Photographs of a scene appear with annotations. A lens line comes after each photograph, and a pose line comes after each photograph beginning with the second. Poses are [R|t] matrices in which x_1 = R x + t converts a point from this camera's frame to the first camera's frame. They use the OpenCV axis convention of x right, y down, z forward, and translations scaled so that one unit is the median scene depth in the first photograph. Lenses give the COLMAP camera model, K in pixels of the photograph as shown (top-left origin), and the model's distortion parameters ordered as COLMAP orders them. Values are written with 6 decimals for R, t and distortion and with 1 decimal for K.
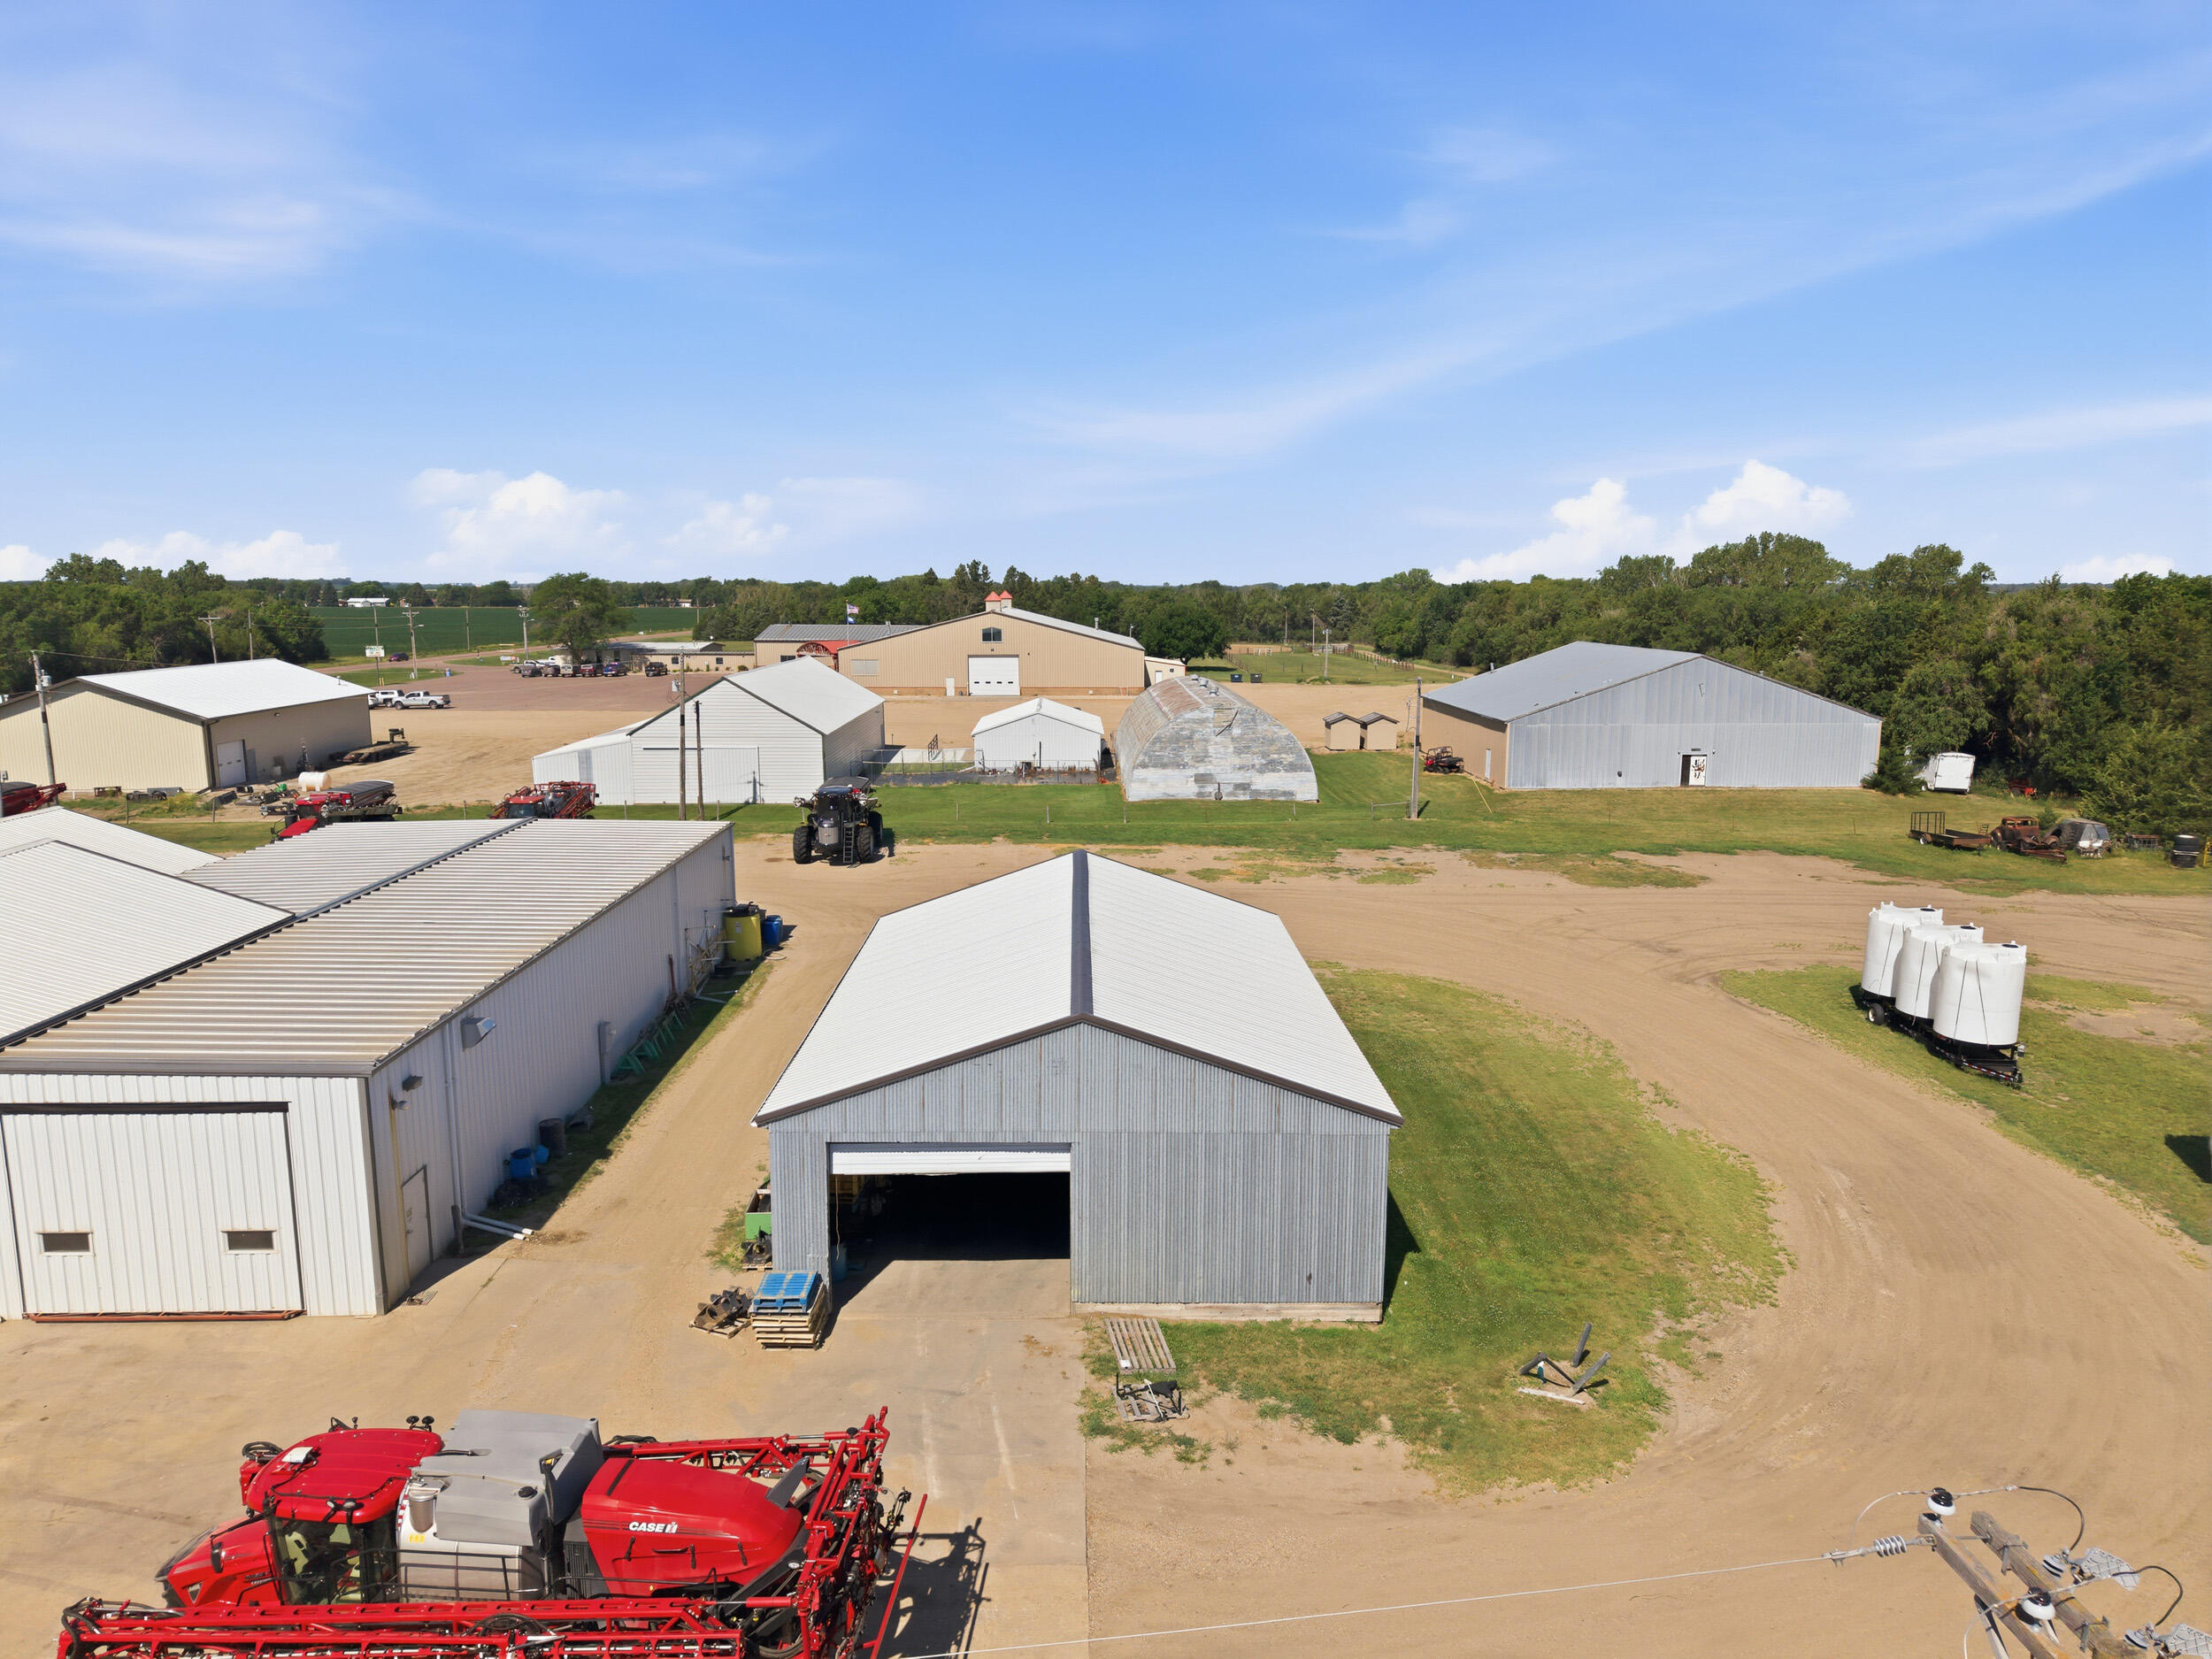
lens RADIAL K [[1490.5, 0, 1102.9], [0, 1490.5, 865.5], [0, 0, 1]] dist [0.056188, -0.065284]
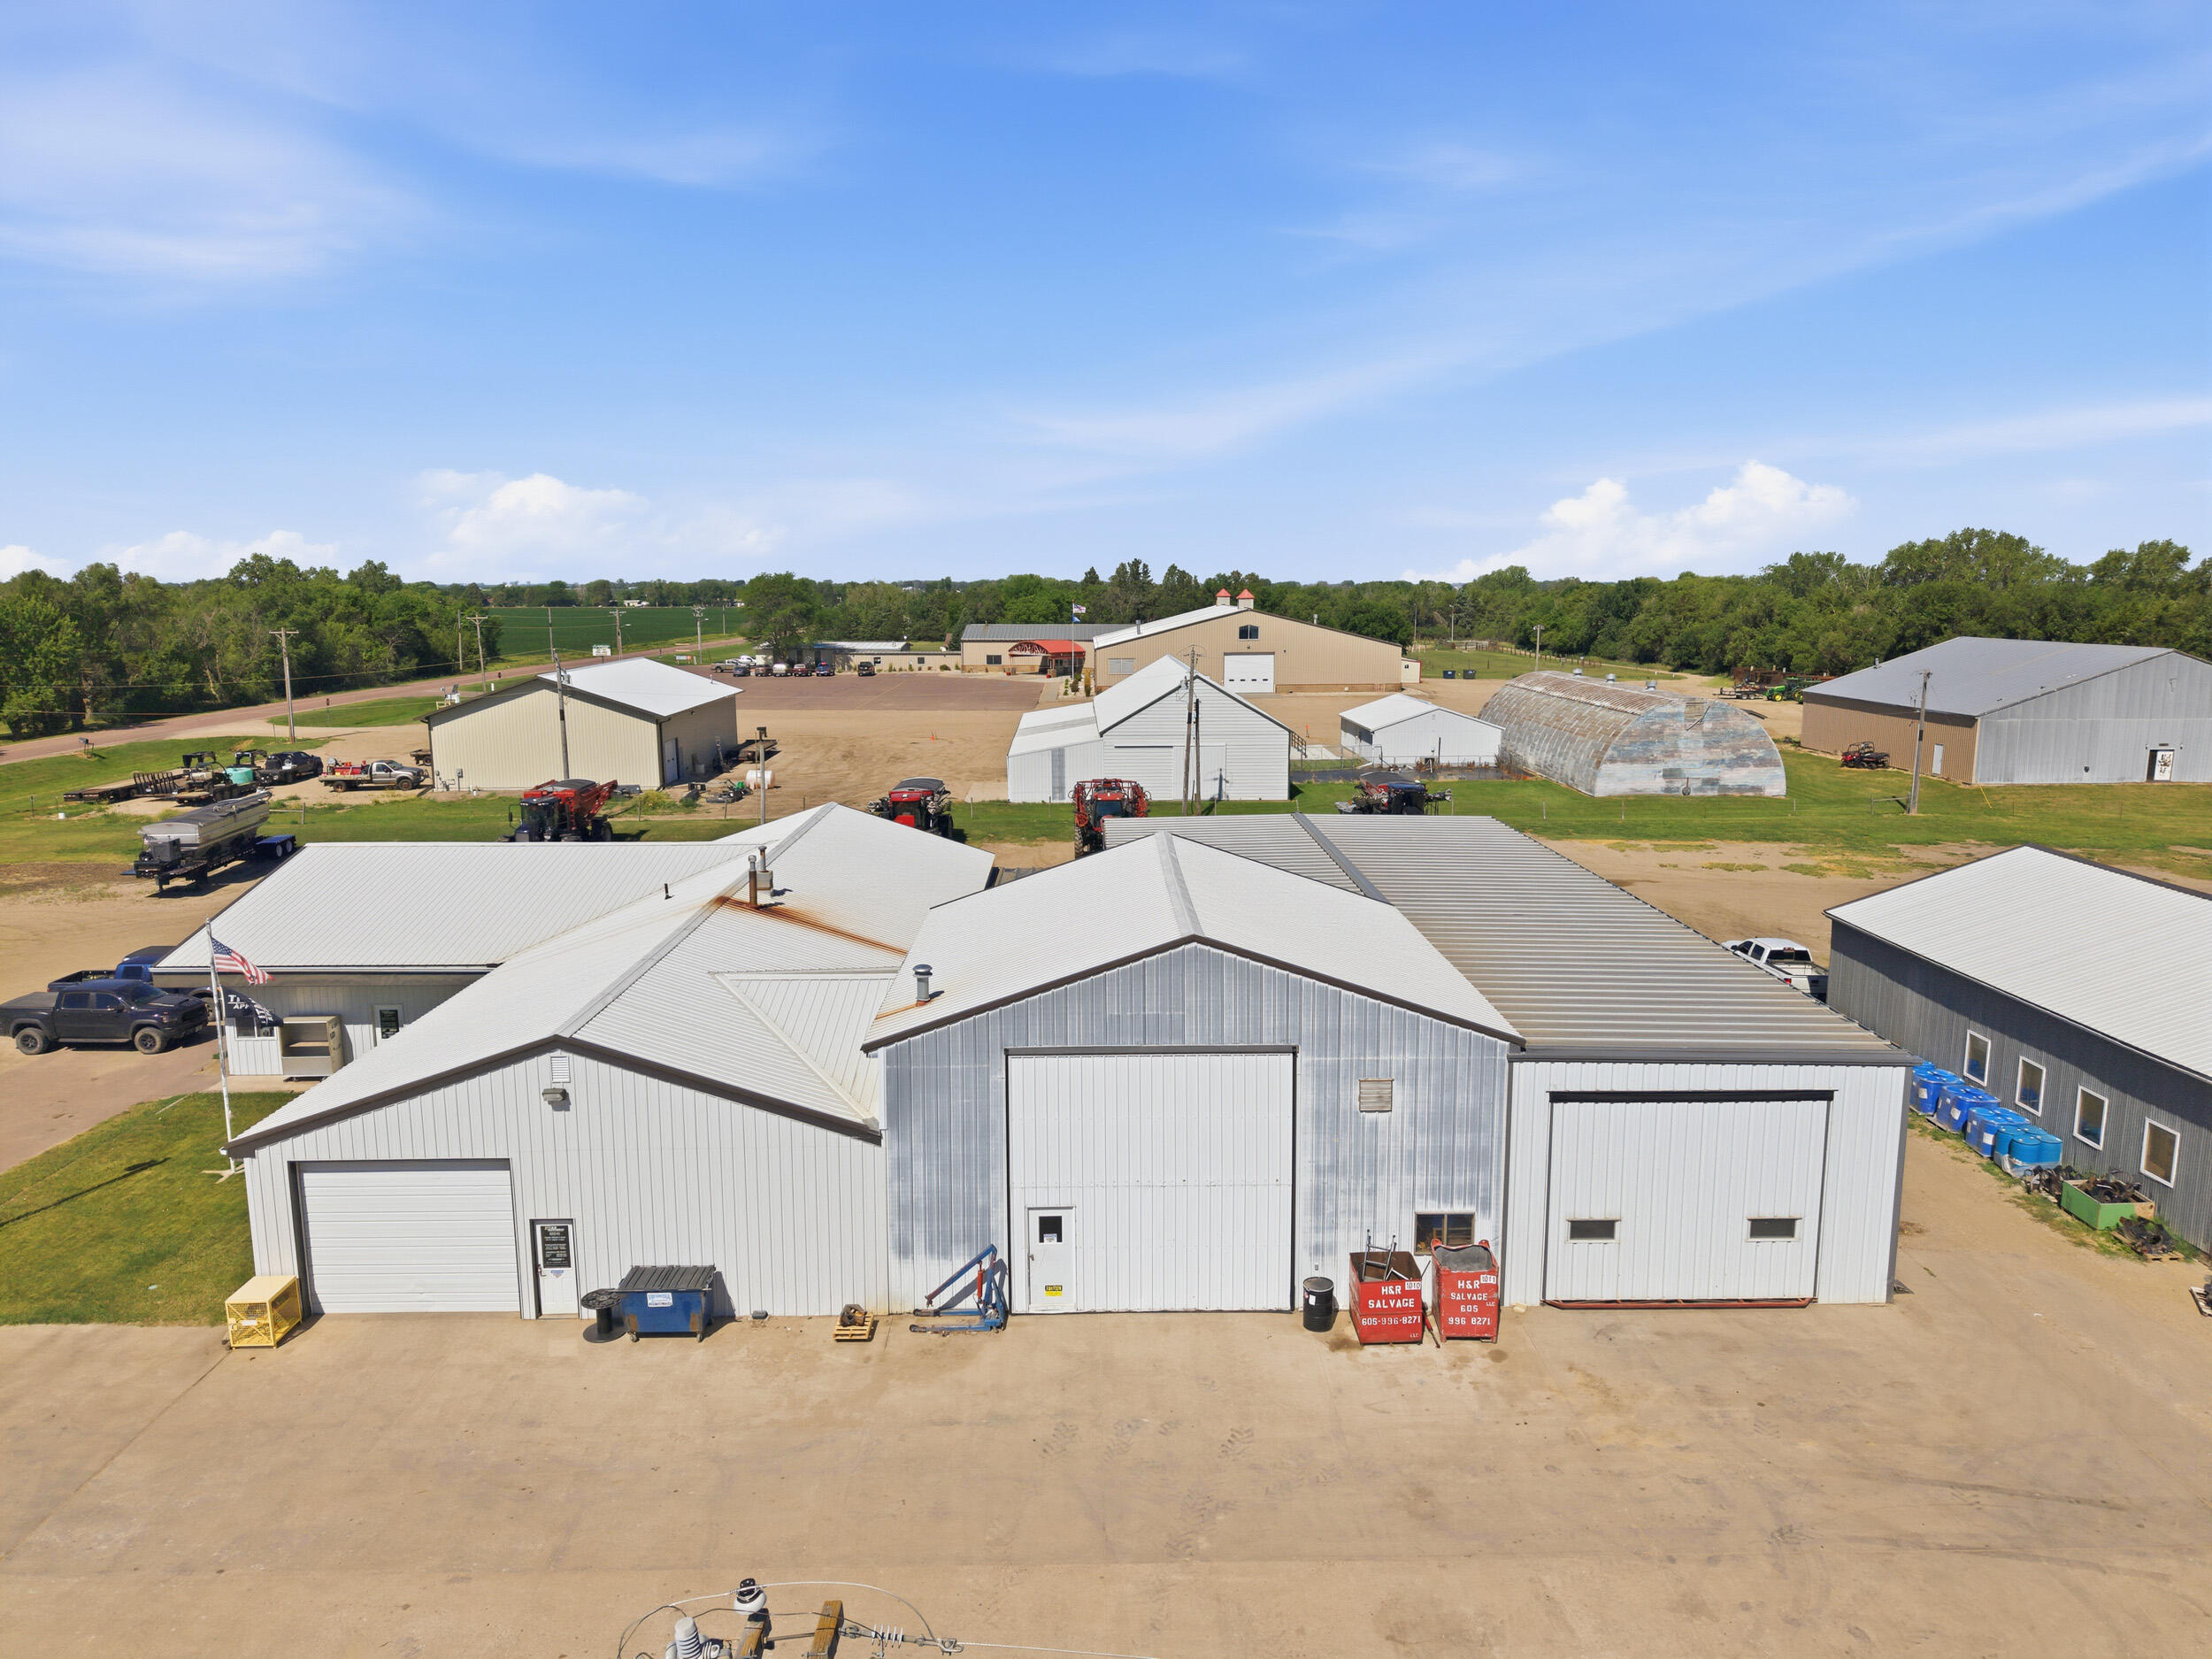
lens RADIAL K [[1490.5, 0, 1102.9], [0, 1490.5, 865.5], [0, 0, 1]] dist [0.056188, -0.065284]
pose [[0.999973, -0.000542, -0.007319, -0.260257], [0.000545, 1.000000, 0.000399, 0.001762], [0.007319, -0.000403, 0.999973, -0.000822]]
